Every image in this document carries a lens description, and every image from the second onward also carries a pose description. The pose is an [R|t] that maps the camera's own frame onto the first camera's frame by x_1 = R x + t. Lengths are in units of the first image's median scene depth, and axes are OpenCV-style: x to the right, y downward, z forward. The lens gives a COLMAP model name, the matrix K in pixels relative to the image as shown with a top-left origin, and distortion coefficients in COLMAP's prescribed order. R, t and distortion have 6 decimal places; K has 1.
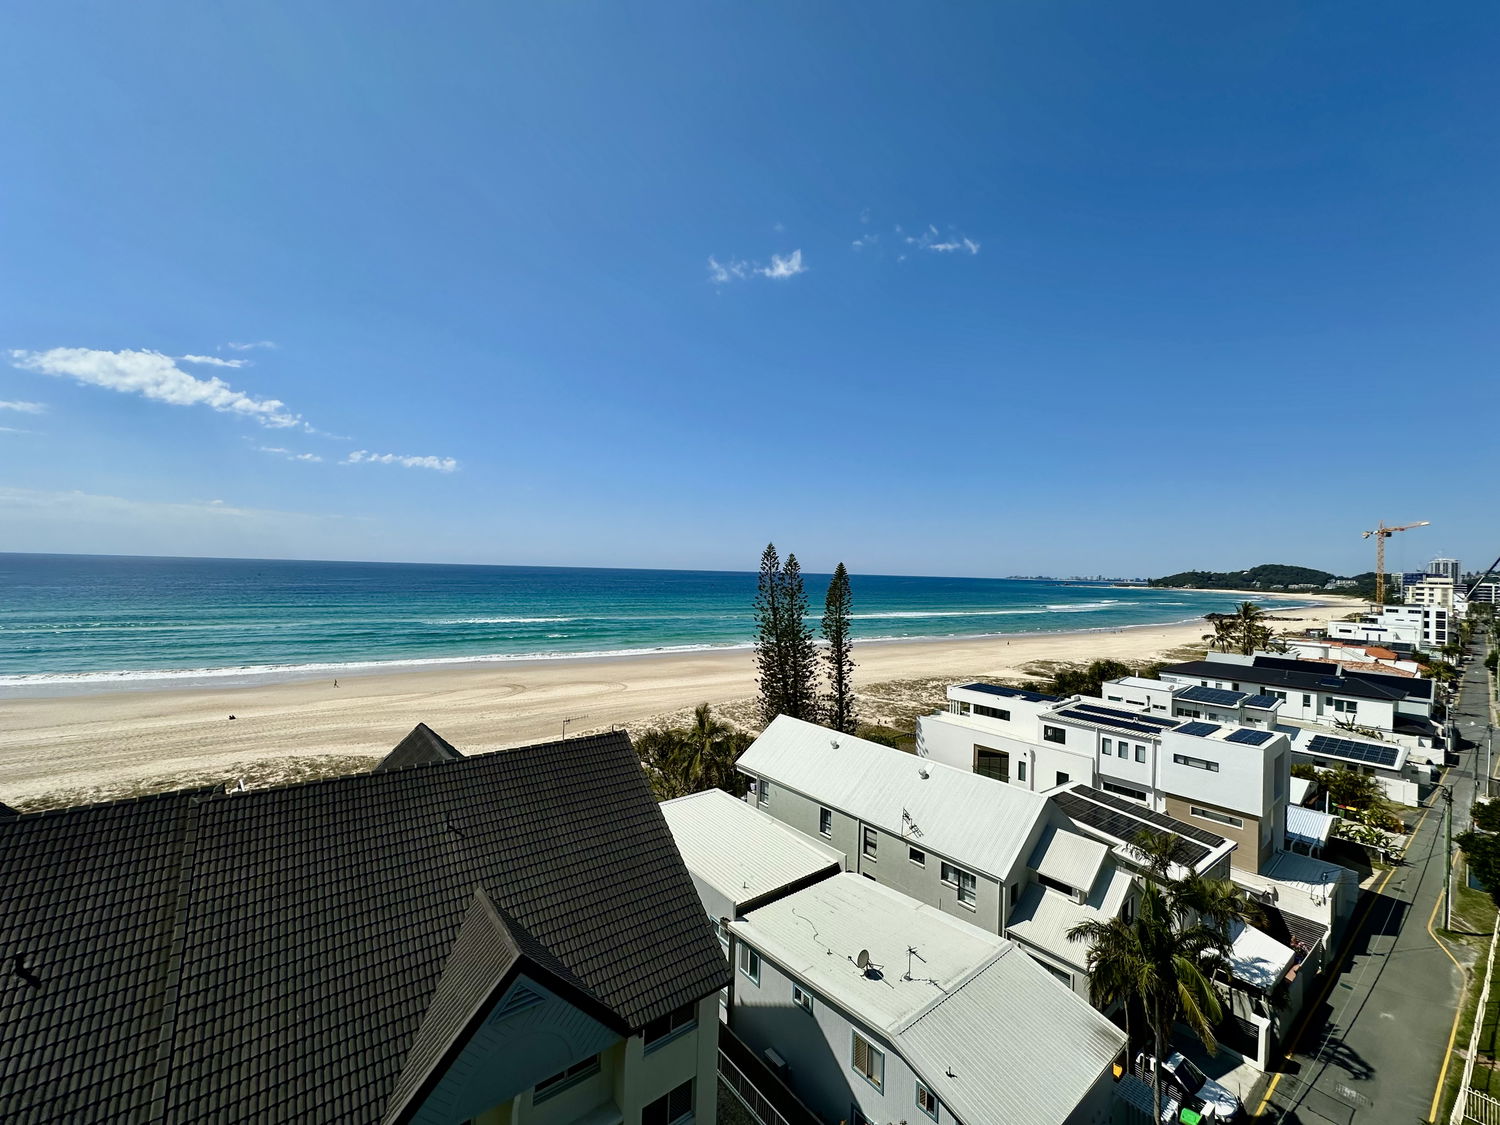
lens RADIAL K [[599.6, 0, 750.0], [0, 599.6, 562.5], [0, 0, 1]] dist [-0.002171, 0.001253]
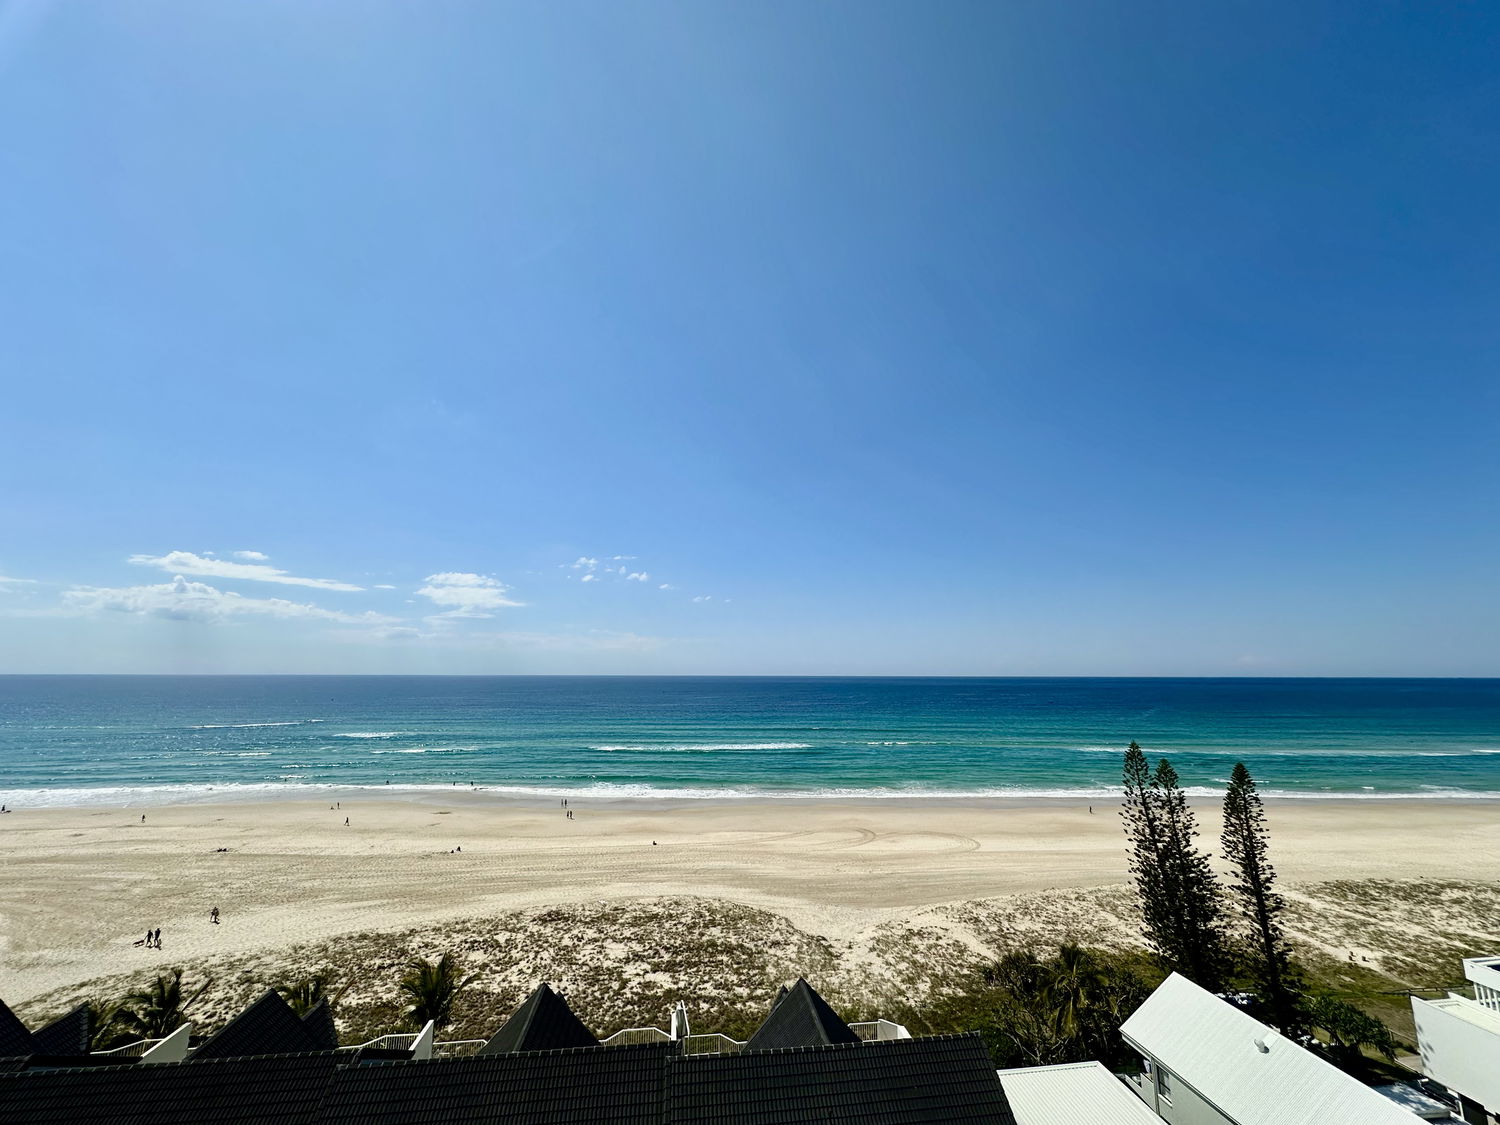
lens RADIAL K [[598.0, 0, 750.0], [0, 598.0, 562.5], [0, 0, 1]] dist [-0.002111, 0.000433]
pose [[0.854471, -0.119774, -0.505504, 0.017604], [0.027611, 0.982154, -0.186041, -0.088151], [0.518766, 0.145009, 0.842529, -0.047823]]
